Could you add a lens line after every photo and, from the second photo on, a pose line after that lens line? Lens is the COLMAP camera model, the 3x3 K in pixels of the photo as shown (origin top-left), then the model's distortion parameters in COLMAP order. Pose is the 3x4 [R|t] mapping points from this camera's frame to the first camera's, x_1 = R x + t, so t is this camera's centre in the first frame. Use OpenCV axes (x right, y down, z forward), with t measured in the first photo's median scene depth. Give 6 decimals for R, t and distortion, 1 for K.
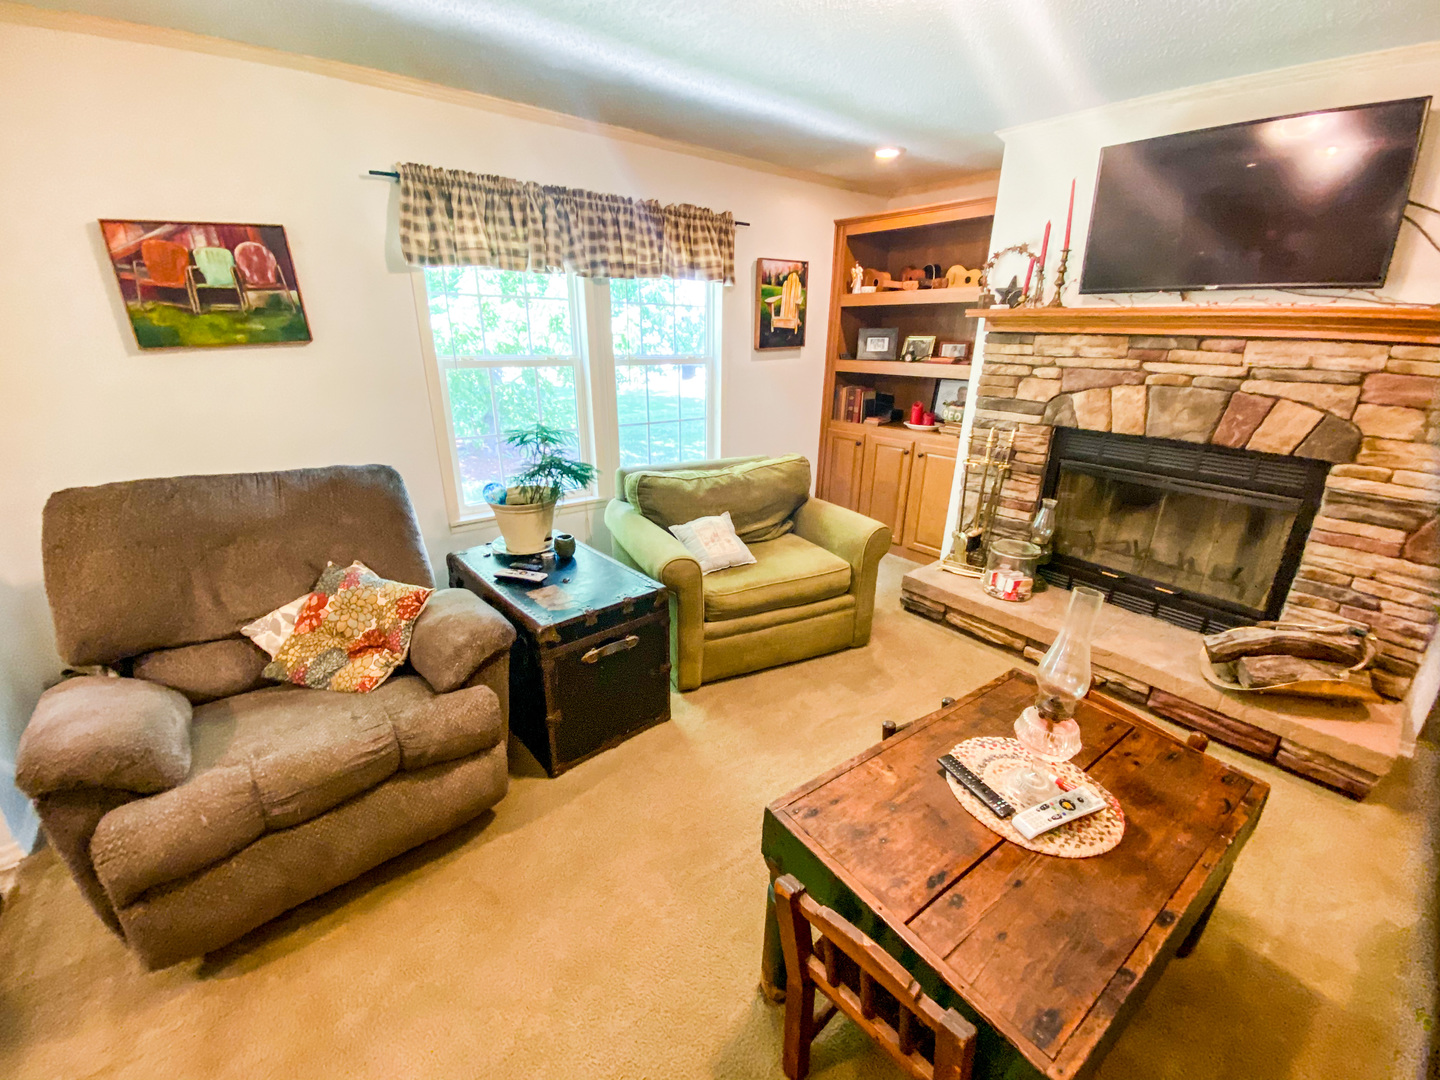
lens RADIAL K [[584.2, 0, 709.5], [0, 584.2, 534.7], [0, 0, 1]] dist [0.027723, -0.026125]
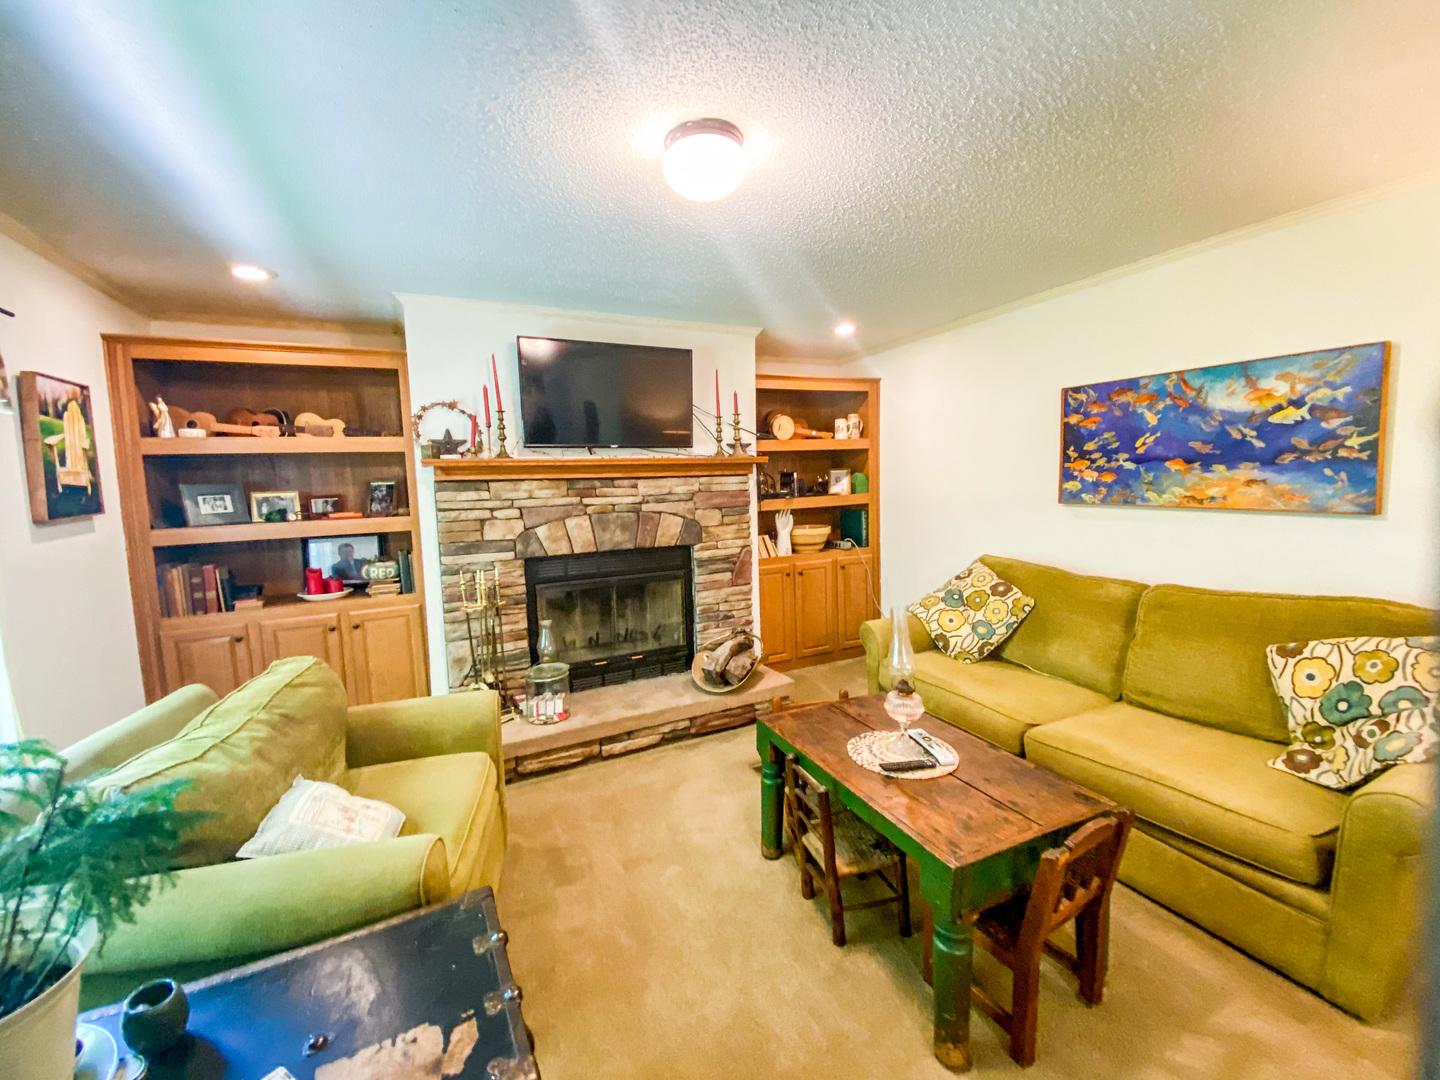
lens RADIAL K [[571.8, 0, 726.4], [0, 571.8, 529.4], [0, 0, 1]] dist [0.022904, -0.032396]
pose [[0.183544, -0.096285, 0.978285, -0.408981], [0.352259, 0.935542, 0.025988, -0.130790], [-0.917728, 0.339839, 0.205630, 0.411191]]
